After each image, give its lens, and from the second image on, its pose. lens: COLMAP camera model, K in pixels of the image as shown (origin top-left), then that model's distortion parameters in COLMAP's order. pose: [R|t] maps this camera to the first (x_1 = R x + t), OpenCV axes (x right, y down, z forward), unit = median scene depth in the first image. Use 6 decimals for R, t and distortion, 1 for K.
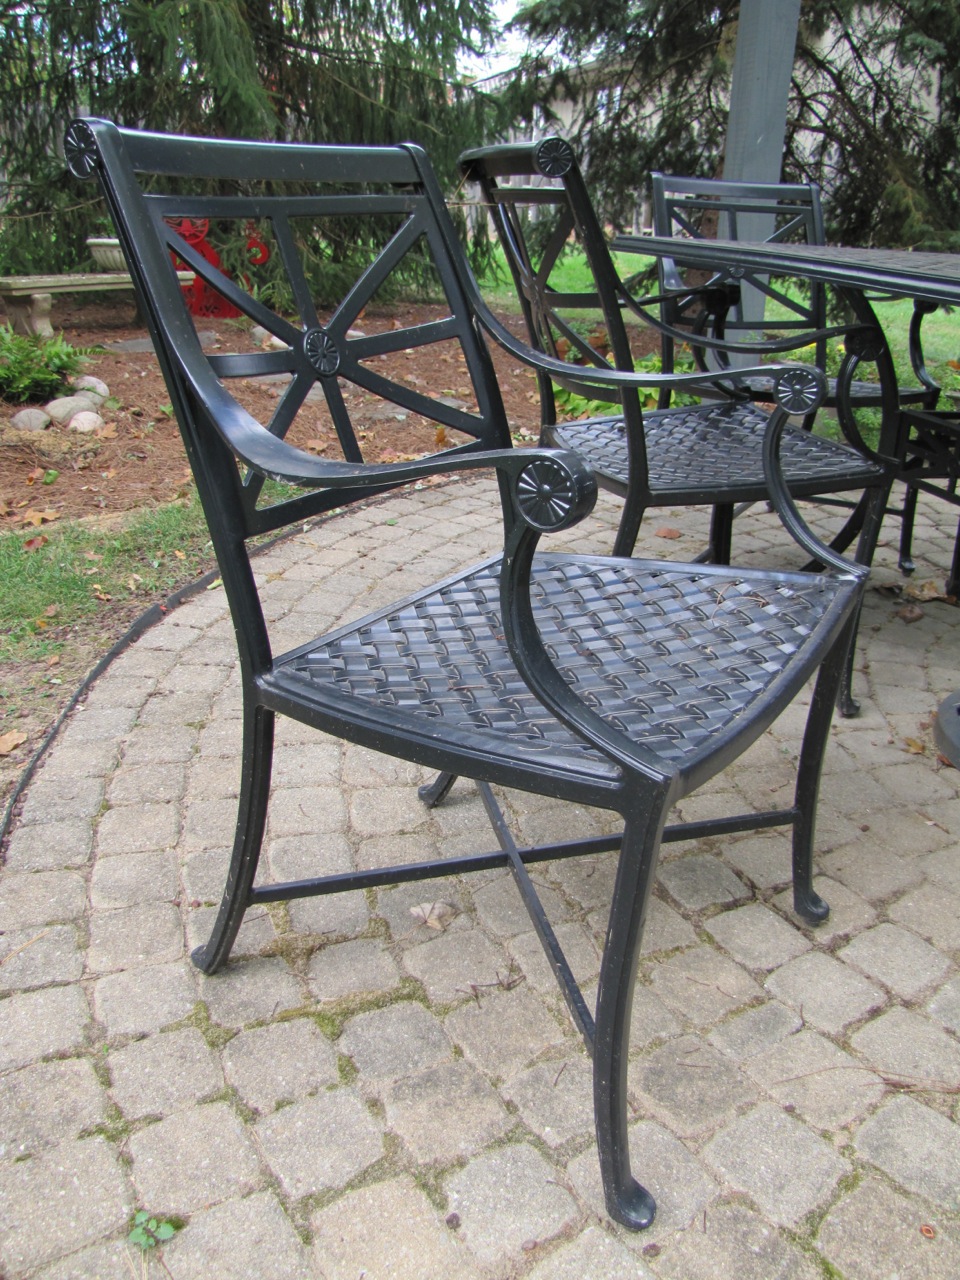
lens RADIAL K [[1070.3, 0, 480.9], [0, 1070.3, 660.9], [0, 0, 1]] dist [-0.190644, 0.167663]
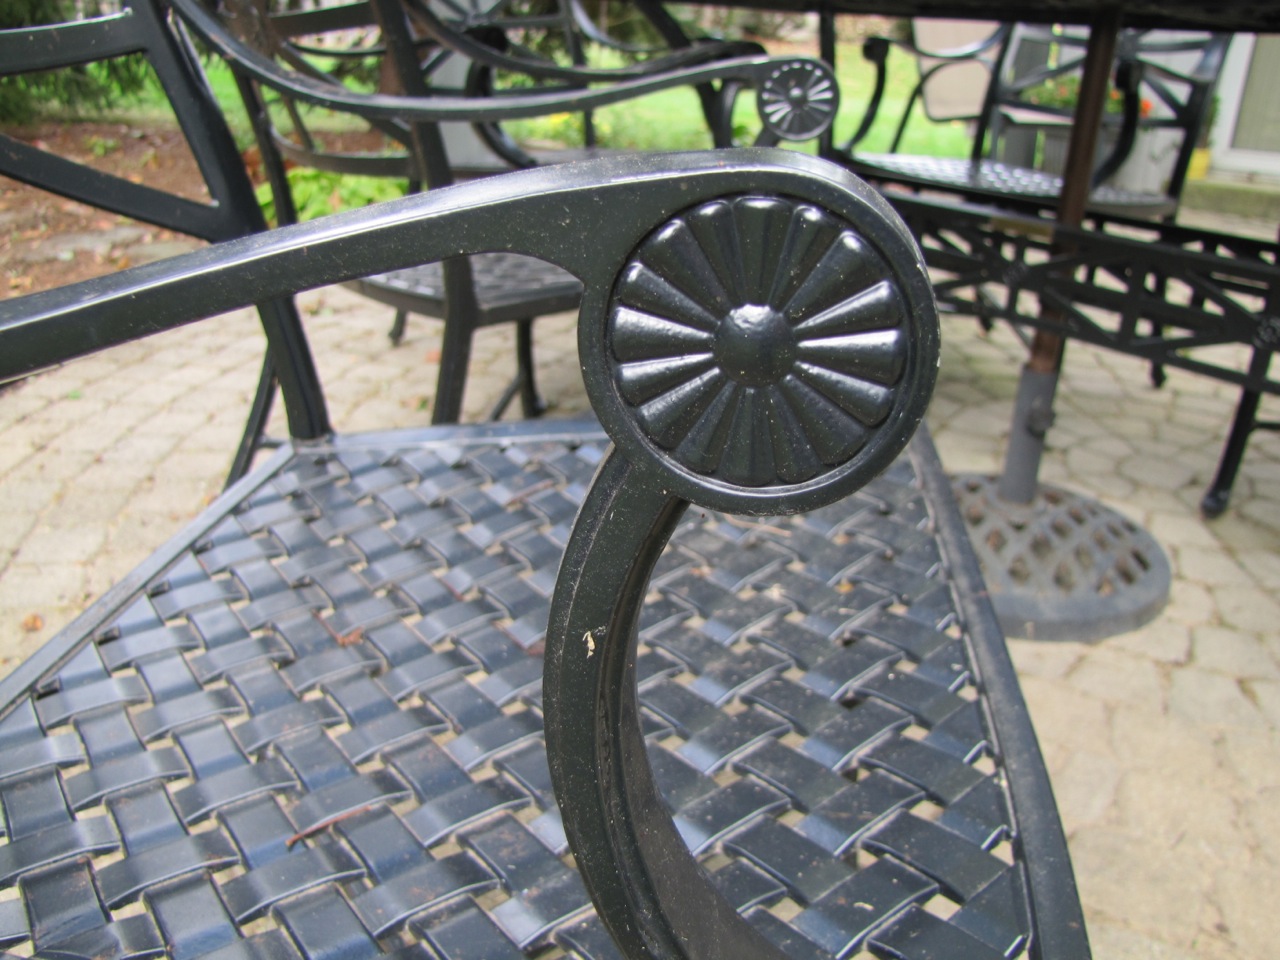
lens RADIAL K [[1070.3, 0, 640.0], [0, 1070.3, 480.0], [0, 0, 1]] dist [-0.190644, 0.167663]
pose [[0.906771, -0.171048, 0.385369, -0.016593], [0.168287, 0.984878, 0.041166, -0.045689], [-0.386583, 0.027525, 0.921844, 0.257525]]
